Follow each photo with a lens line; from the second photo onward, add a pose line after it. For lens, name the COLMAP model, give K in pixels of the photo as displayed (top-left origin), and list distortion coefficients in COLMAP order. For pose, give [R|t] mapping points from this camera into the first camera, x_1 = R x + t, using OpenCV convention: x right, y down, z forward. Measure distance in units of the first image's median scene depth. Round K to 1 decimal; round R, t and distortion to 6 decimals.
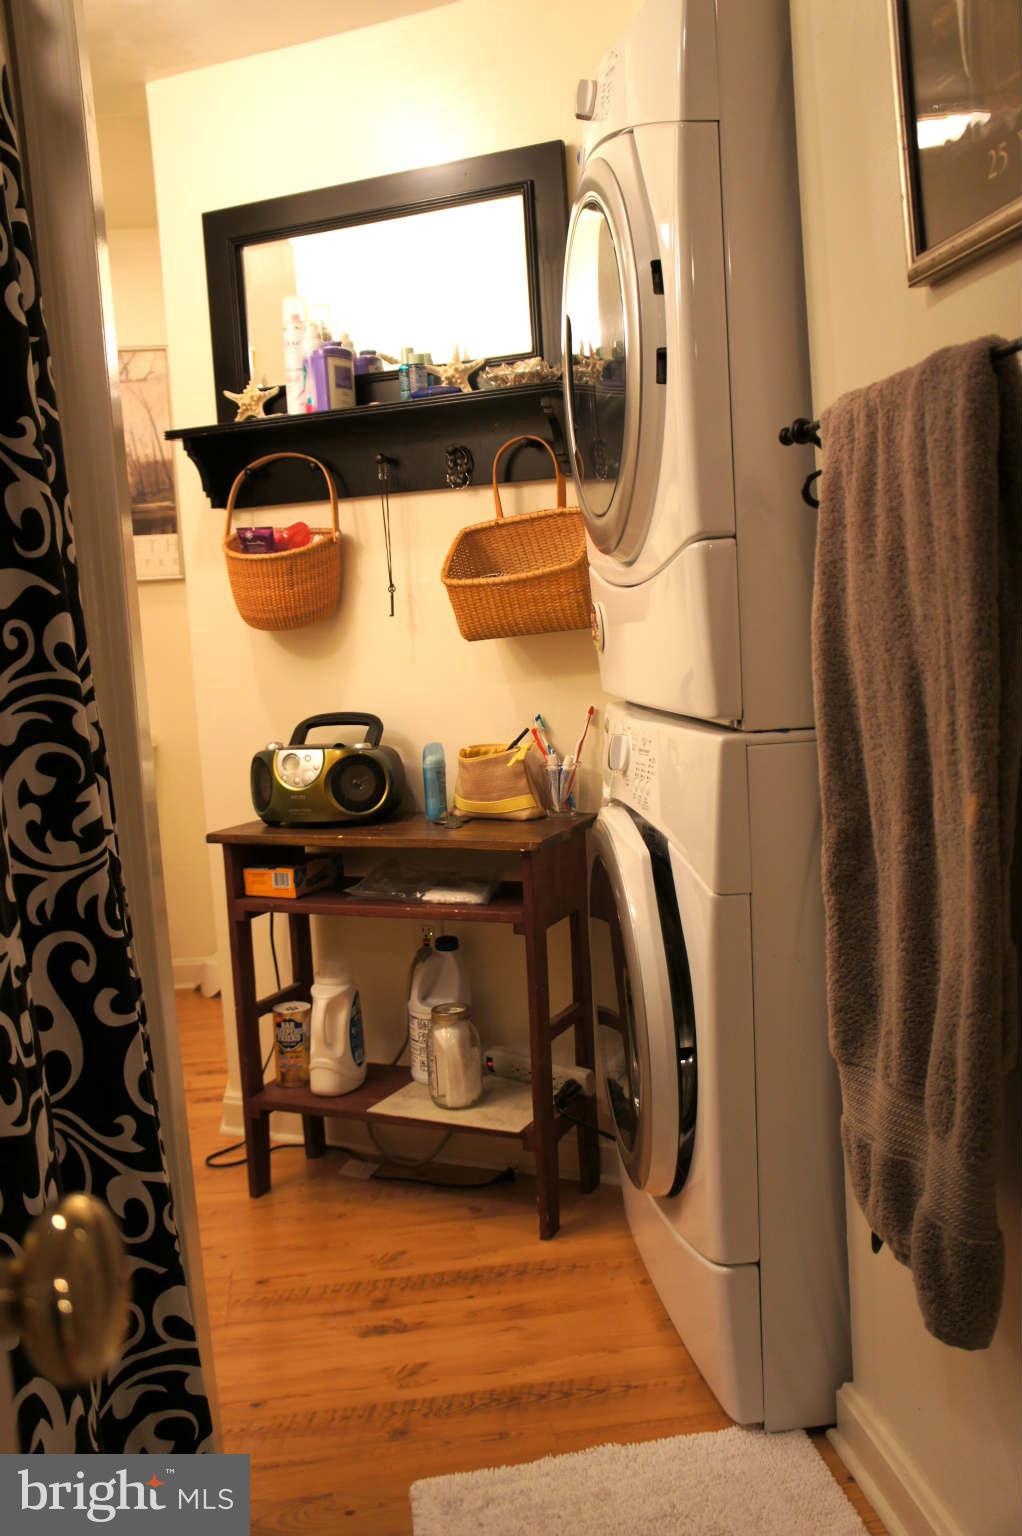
lens RADIAL K [[1220.9, 0, 511.0], [0, 1220.9, 768.0], [0, 0, 1]] dist [-0.182400, 0.140994]
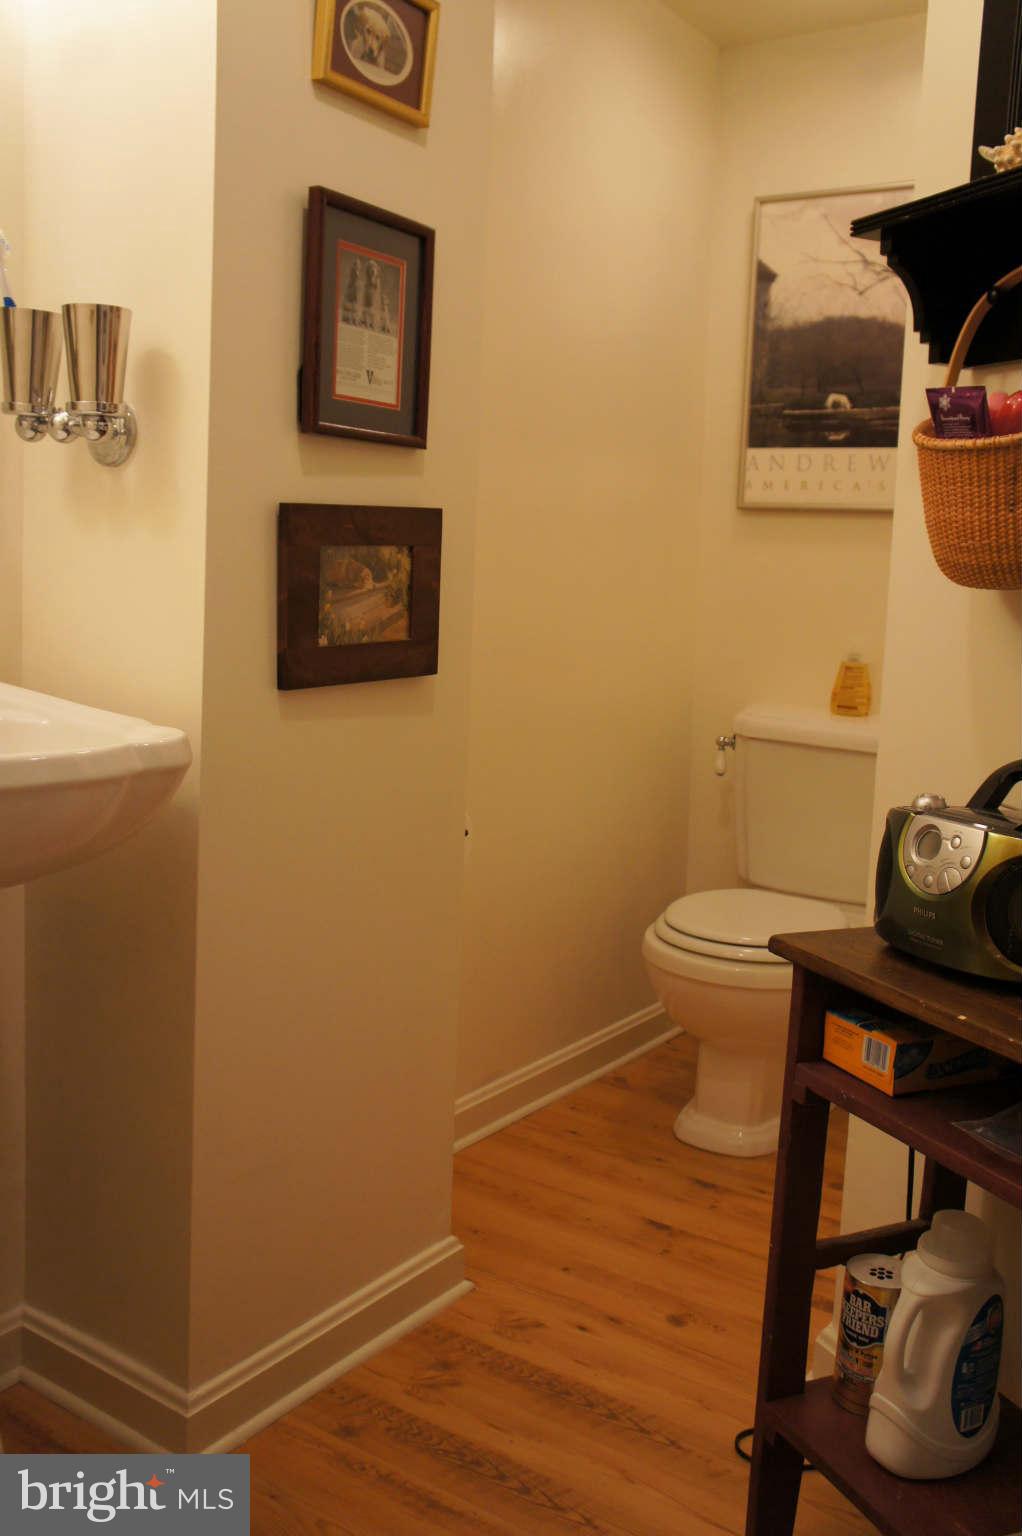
lens RADIAL K [[1393.2, 0, 511.0], [0, 1393.2, 768.0], [0, 0, 1]] dist [-0.166400, 0.237556]
pose [[0.740353, 0.174384, -0.649206, 0.057722], [-0.166331, 0.983257, 0.074431, -0.047378], [0.651316, 0.052878, 0.756962, 0.422811]]
